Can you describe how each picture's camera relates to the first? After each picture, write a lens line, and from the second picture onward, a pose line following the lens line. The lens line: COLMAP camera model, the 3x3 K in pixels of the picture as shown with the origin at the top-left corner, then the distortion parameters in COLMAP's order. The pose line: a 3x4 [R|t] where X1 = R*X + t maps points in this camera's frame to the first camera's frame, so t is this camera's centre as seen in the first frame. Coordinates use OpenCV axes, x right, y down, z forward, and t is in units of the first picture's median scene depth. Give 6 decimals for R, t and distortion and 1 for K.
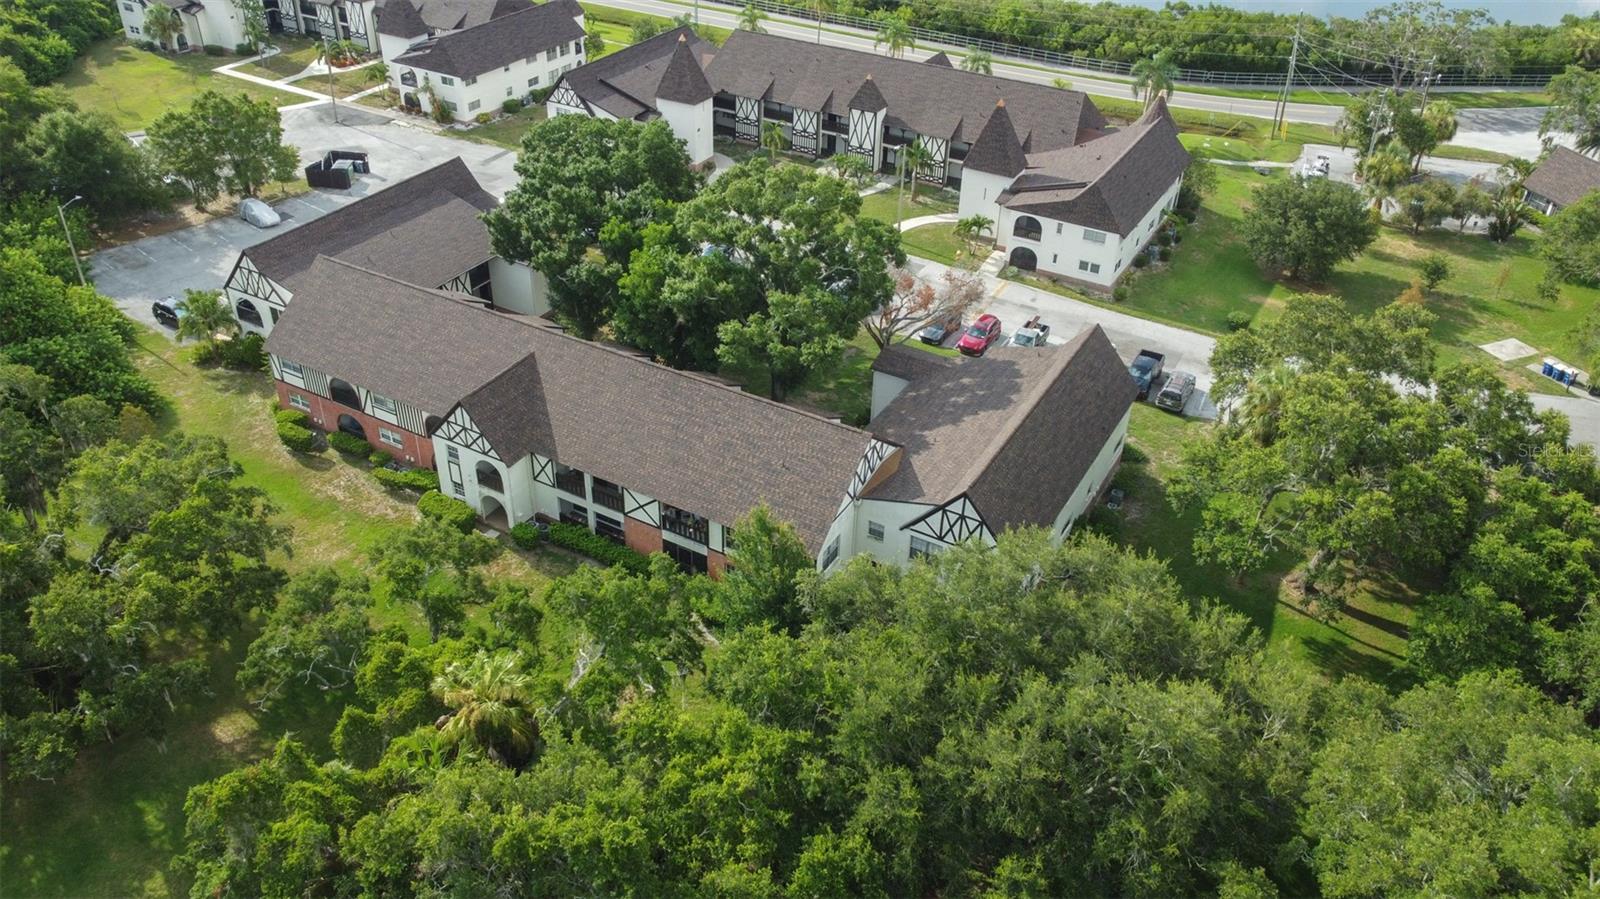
lens RADIAL K [[1253.4, 0, 800.0], [0, 1253.4, 449.5], [0, 0, 1]] dist [-0.002886, 0.003988]
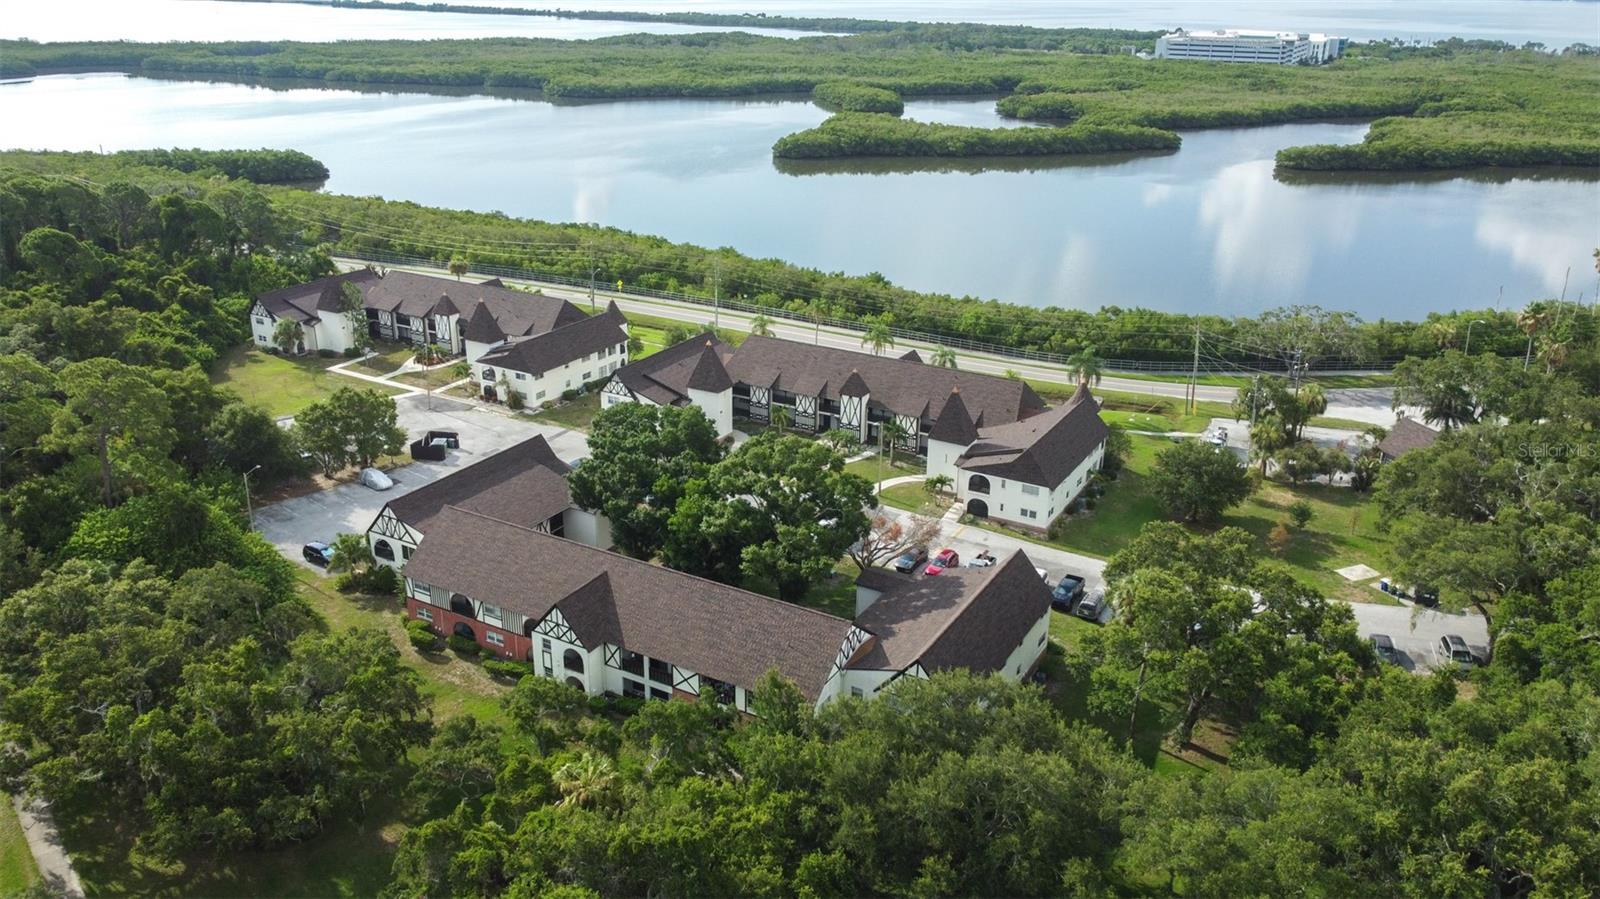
lens RADIAL K [[1253.4, 0, 800.0], [0, 1253.4, 449.5], [0, 0, 1]] dist [-0.002886, 0.003988]
pose [[0.999936, -0.010254, -0.004800, 0.005282], [0.008969, 0.976164, -0.216851, 0.068498], [0.006909, 0.216794, 0.976193, -0.273198]]
